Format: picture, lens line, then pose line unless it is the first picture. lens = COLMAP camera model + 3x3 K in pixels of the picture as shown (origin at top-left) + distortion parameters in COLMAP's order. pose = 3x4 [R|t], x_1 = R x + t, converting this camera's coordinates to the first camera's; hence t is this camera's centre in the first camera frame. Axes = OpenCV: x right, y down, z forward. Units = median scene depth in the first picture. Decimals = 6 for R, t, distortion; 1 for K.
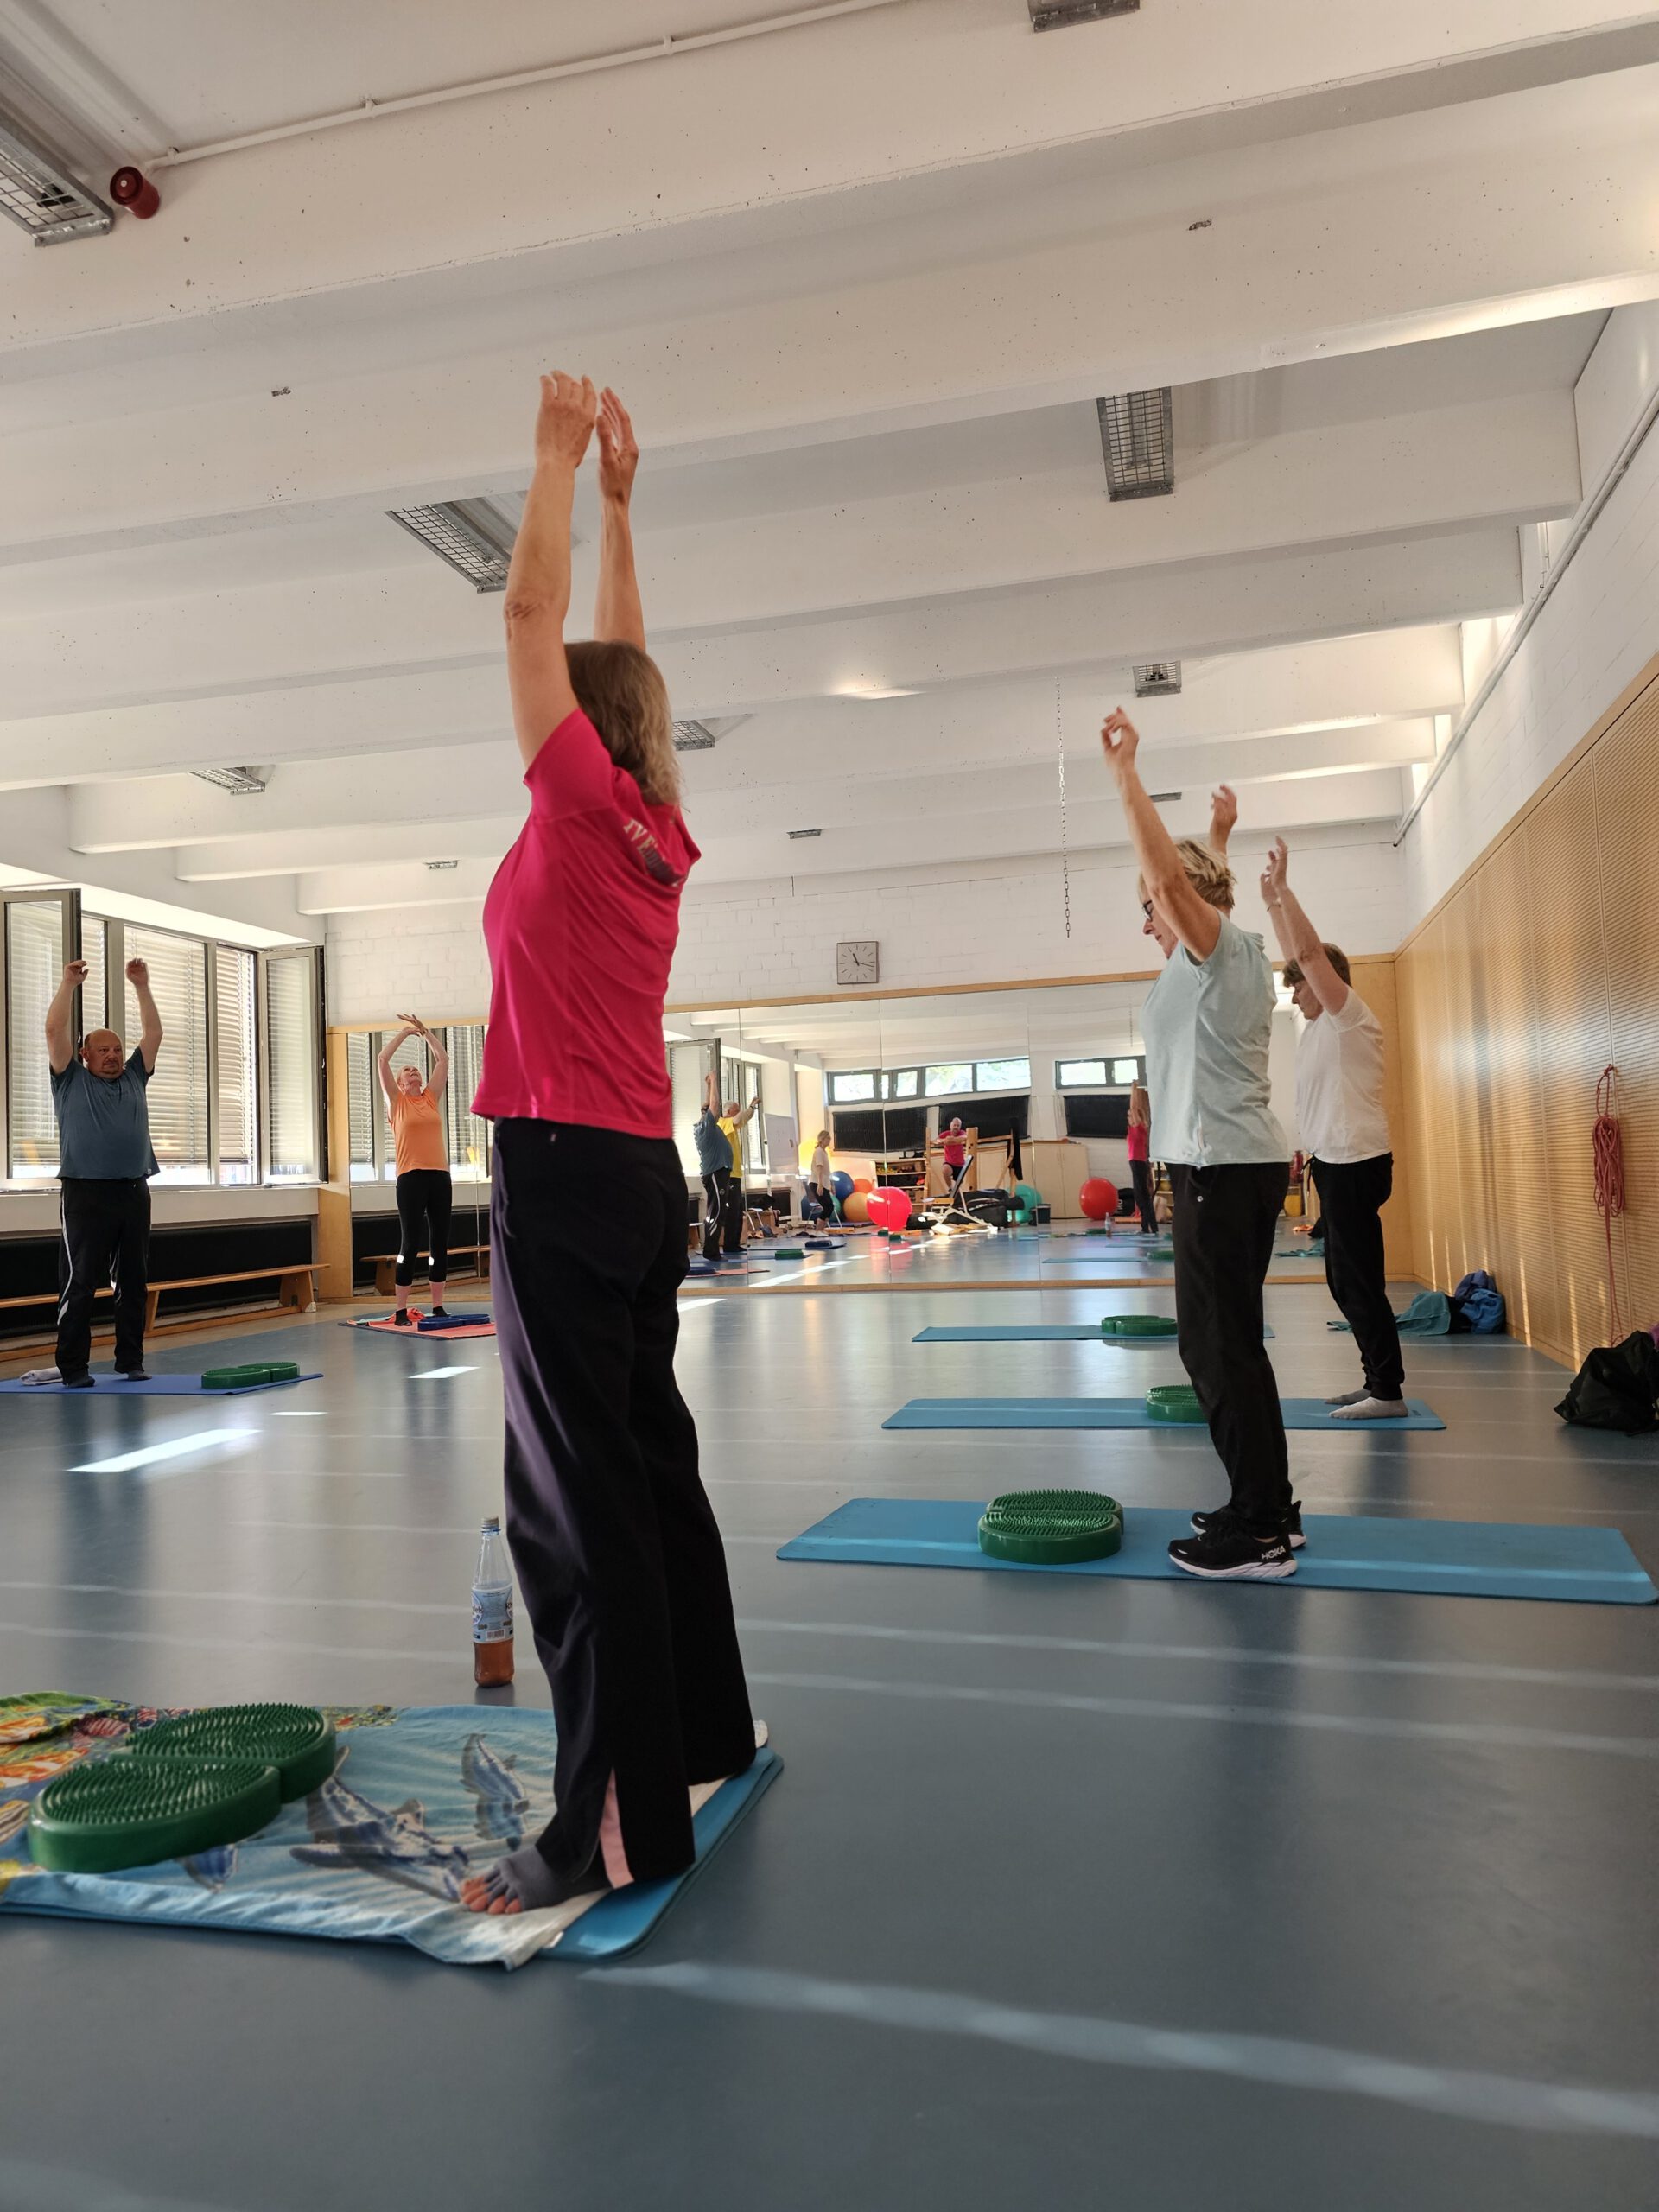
lens RADIAL K [[1499.1, 0, 829.5], [0, 1499.1, 1106.0], [0, 0, 1]] dist [0.004609, 0.006913]
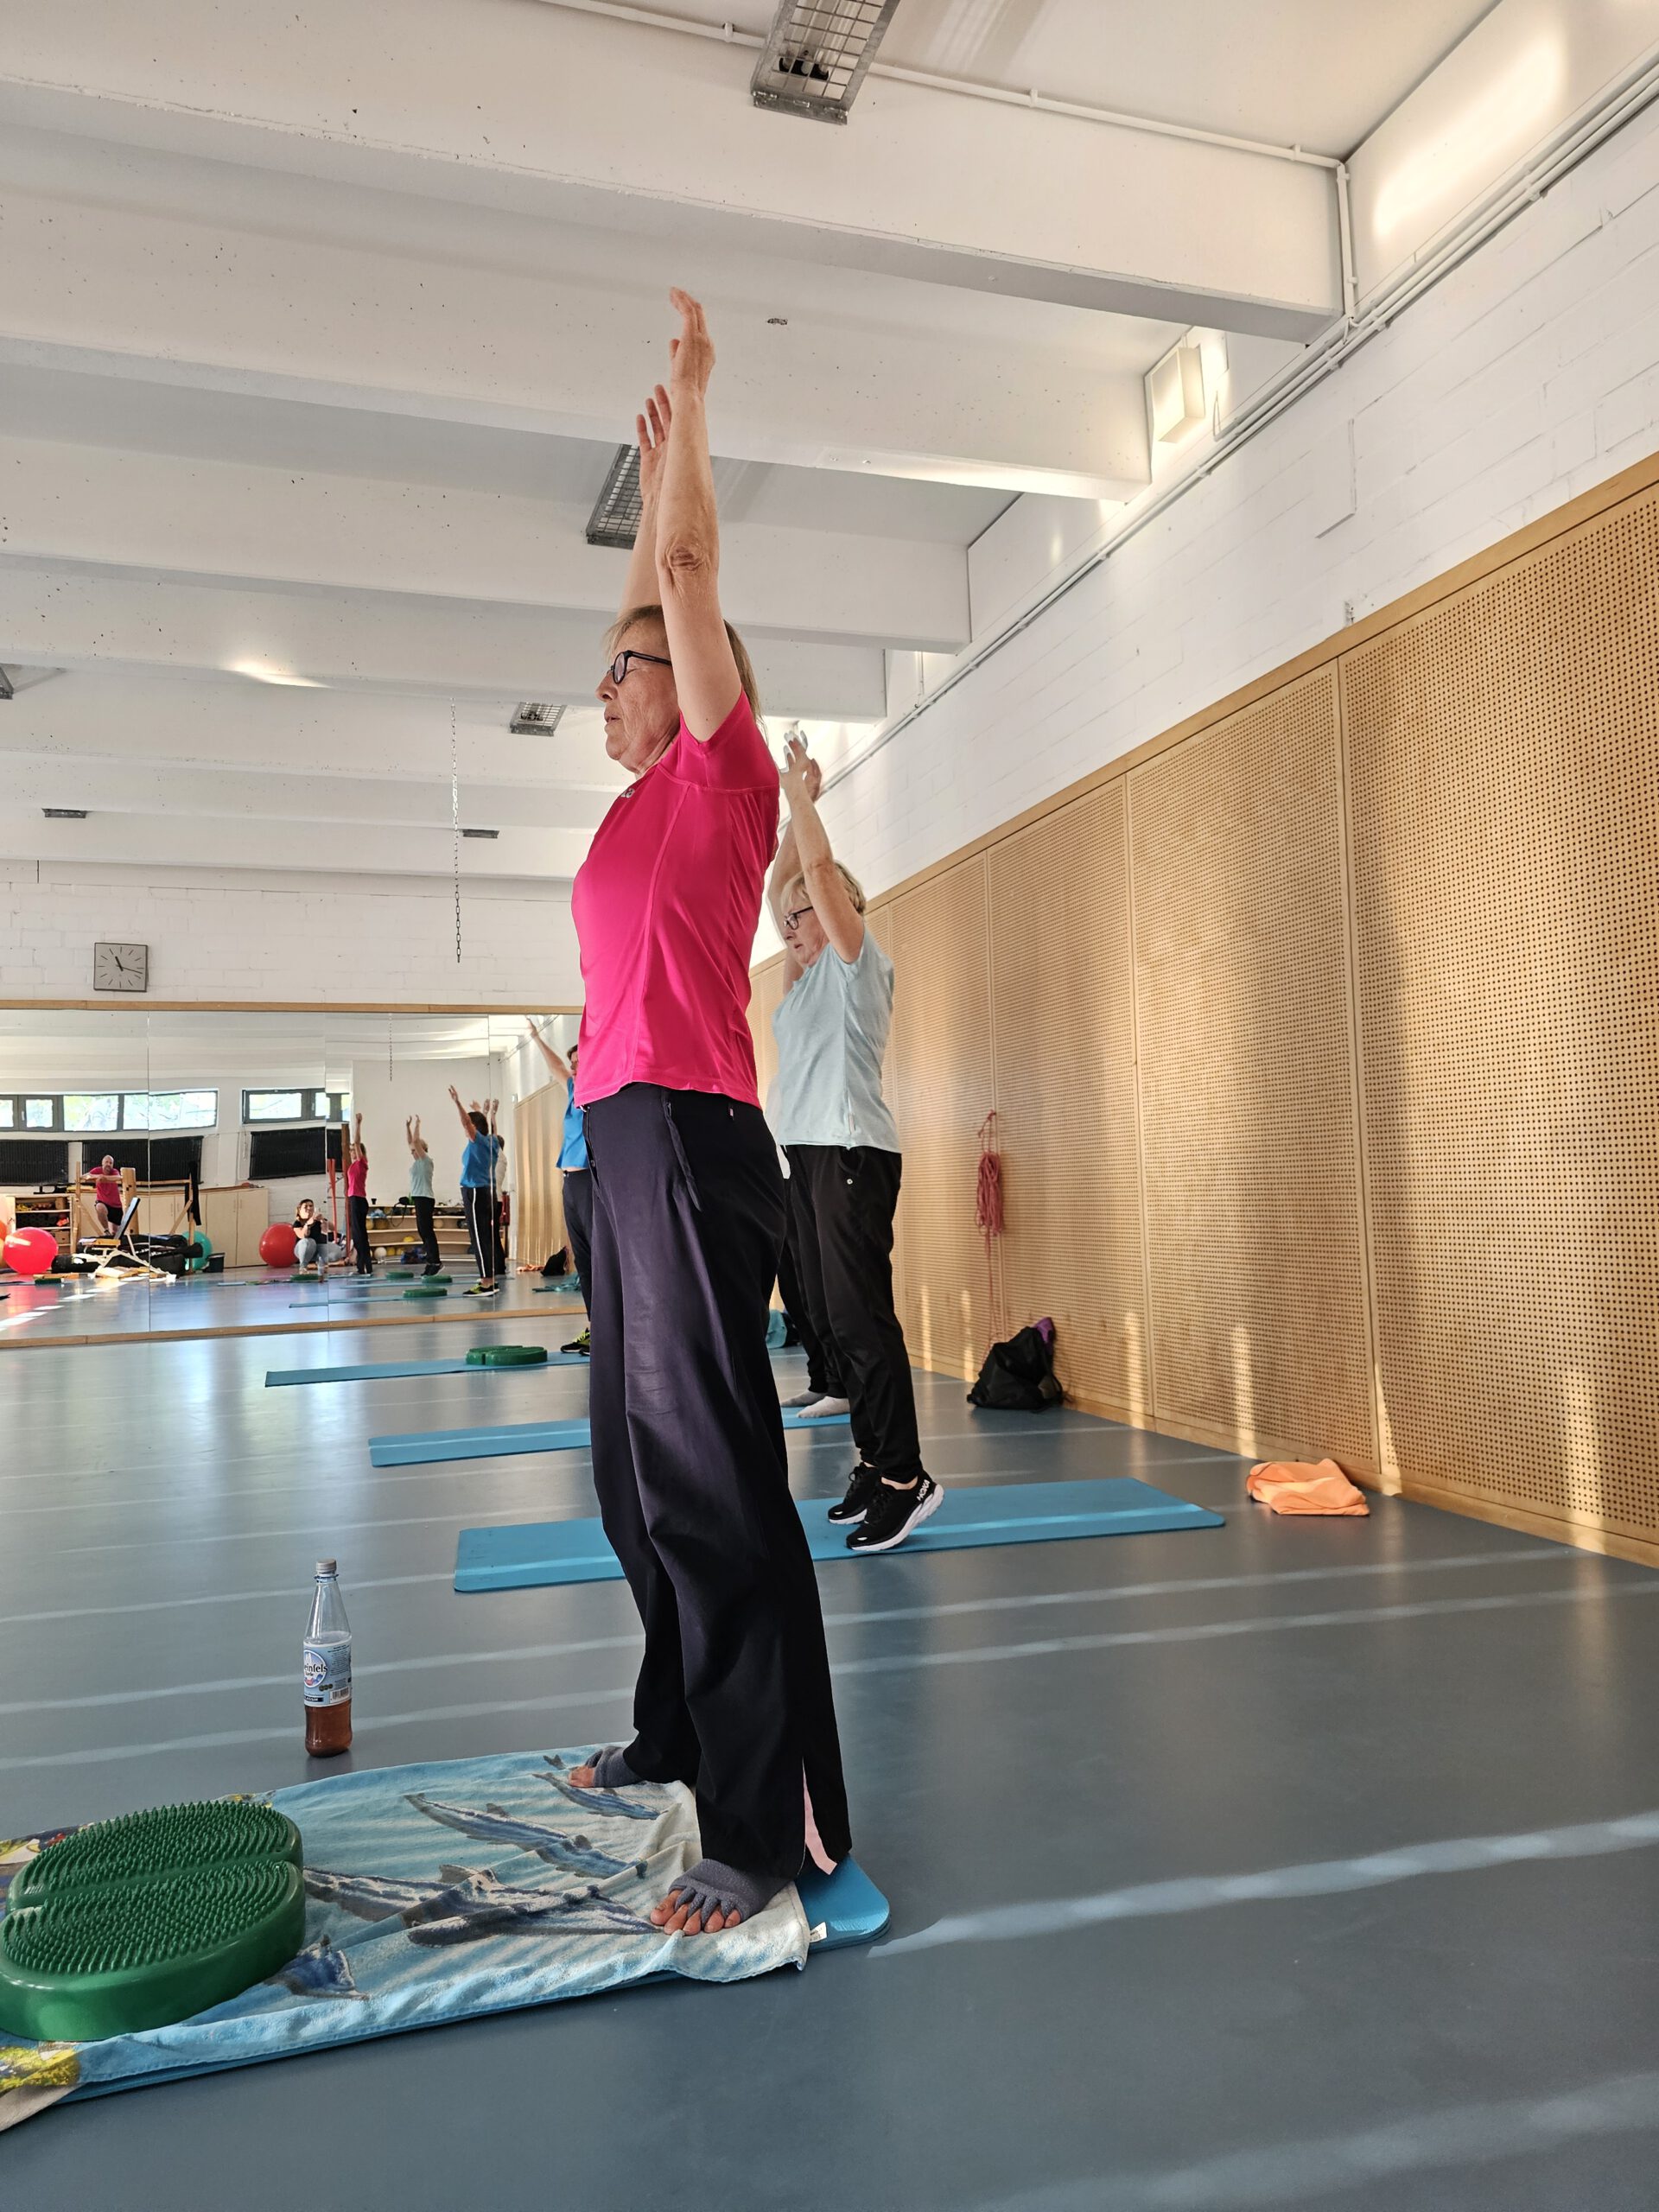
lens RADIAL K [[1504.1, 0, 829.5], [0, 1504.1, 1106.0], [0, 0, 1]] dist [0.027876, -0.005761]
pose [[0.847725, 0.048665, 0.528199, -0.529178], [-0.033043, 0.998693, -0.038982, 0.042559], [-0.529406, 0.015592, 0.848225, 0.113018]]
